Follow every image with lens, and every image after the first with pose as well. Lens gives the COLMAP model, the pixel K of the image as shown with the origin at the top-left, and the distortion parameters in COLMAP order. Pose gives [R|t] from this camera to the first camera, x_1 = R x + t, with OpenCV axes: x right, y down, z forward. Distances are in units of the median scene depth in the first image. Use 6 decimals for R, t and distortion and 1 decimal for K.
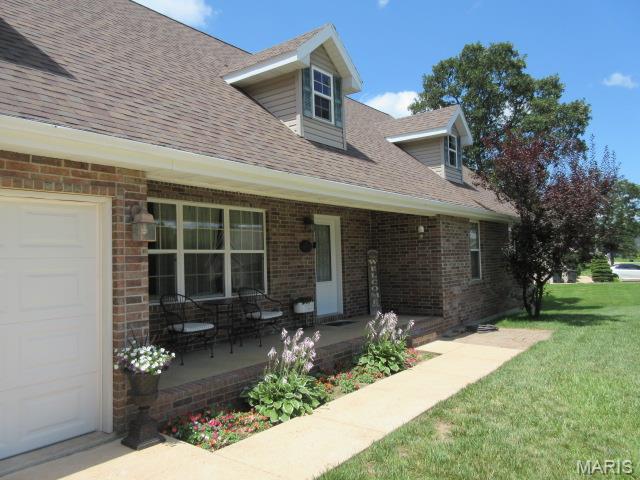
lens RADIAL K [[475.2, 0, 322.1], [0, 475.2, 243.6], [0, 0, 1]] dist [-0.006427, -0.001306]
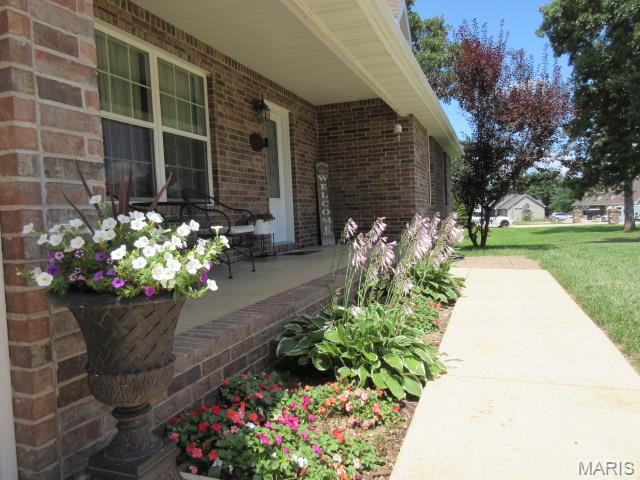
lens RADIAL K [[475.2, 0, 325.6], [0, 475.2, 243.4], [0, 0, 1]] dist [-0.006427, -0.001306]
pose [[0.950932, -0.028394, 0.308096, -0.206791], [0.001921, 0.996303, 0.085889, 0.123442], [-0.309395, -0.081083, 0.947470, 0.396350]]
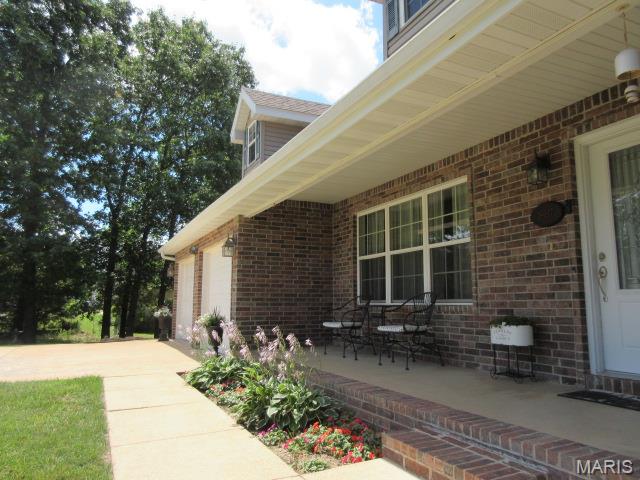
lens RADIAL K [[475.2, 0, 324.9], [0, 475.2, 243.7], [0, 0, 1]] dist [-0.006427, -0.001306]
pose [[-0.446388, -0.083060, -0.890976, 0.658105], [0.048887, 0.991932, -0.116965, 0.107445], [0.893503, -0.095769, -0.438726, 1.330984]]
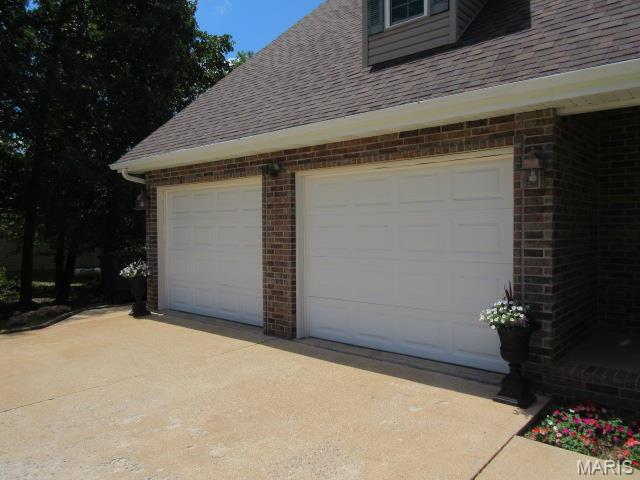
lens RADIAL K [[475.2, 0, 316.5], [0, 475.2, 237.2], [0, 0, 1]] dist [-0.006427, -0.001306]
pose [[-0.060301, 0.051700, -0.996840, 0.352238], [0.046789, 0.997706, 0.048915, 0.013945], [0.997083, -0.043691, -0.062582, 0.402308]]
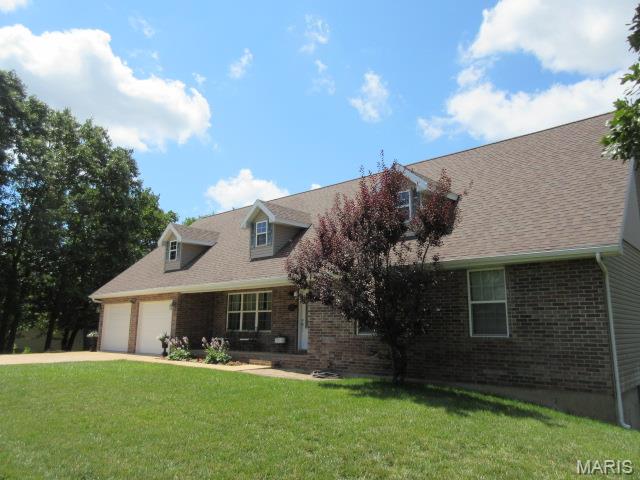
lens RADIAL K [[475.2, 0, 322.6], [0, 475.2, 242.6], [0, 0, 1]] dist [-0.006427, -0.001306]
pose [[-0.067756, -0.153284, -0.985856, 2.346731], [0.029995, 0.987368, -0.155581, 0.061823], [0.997251, -0.040112, -0.062302, 1.639359]]
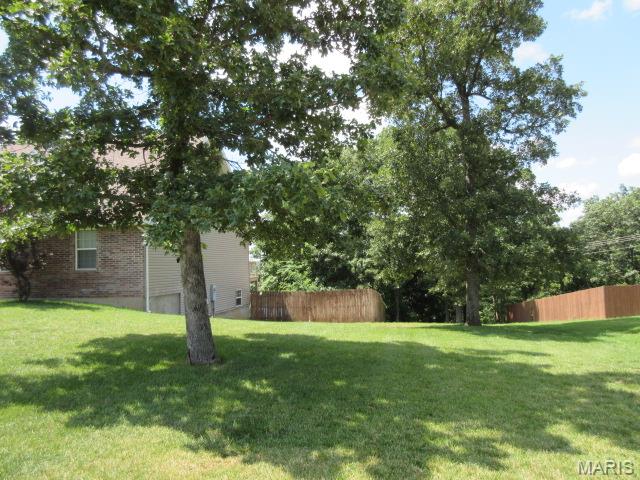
lens RADIAL K [[475.2, 0, 321.1], [0, 475.2, 240.1], [0, 0, 1]] dist [-0.006427, -0.001306]
pose [[0.489492, -0.028749, -0.871534, 3.554907], [0.037953, 0.999212, -0.011645, 0.058058], [0.871181, -0.027377, 0.490197, 1.909390]]
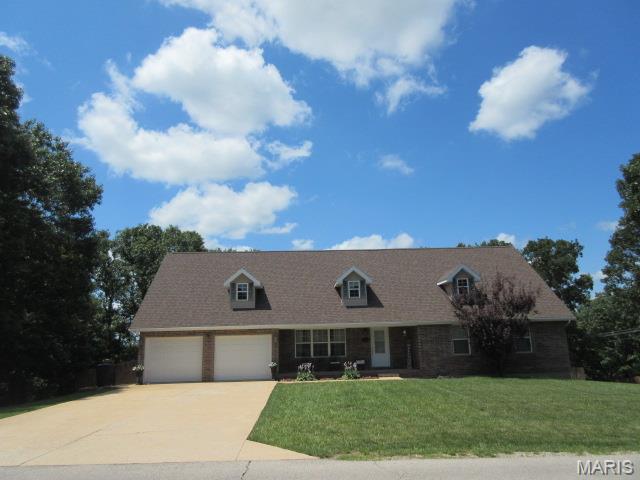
lens RADIAL K [[475.2, 0, 319.5], [0, 475.2, 244.5], [0, 0, 1]] dist [-0.006427, -0.001306]
pose [[0.645630, -0.159532, -0.746801, 2.539466], [0.037294, 0.983356, -0.177823, -0.075470], [0.762739, 0.086956, 0.640833, -1.317576]]
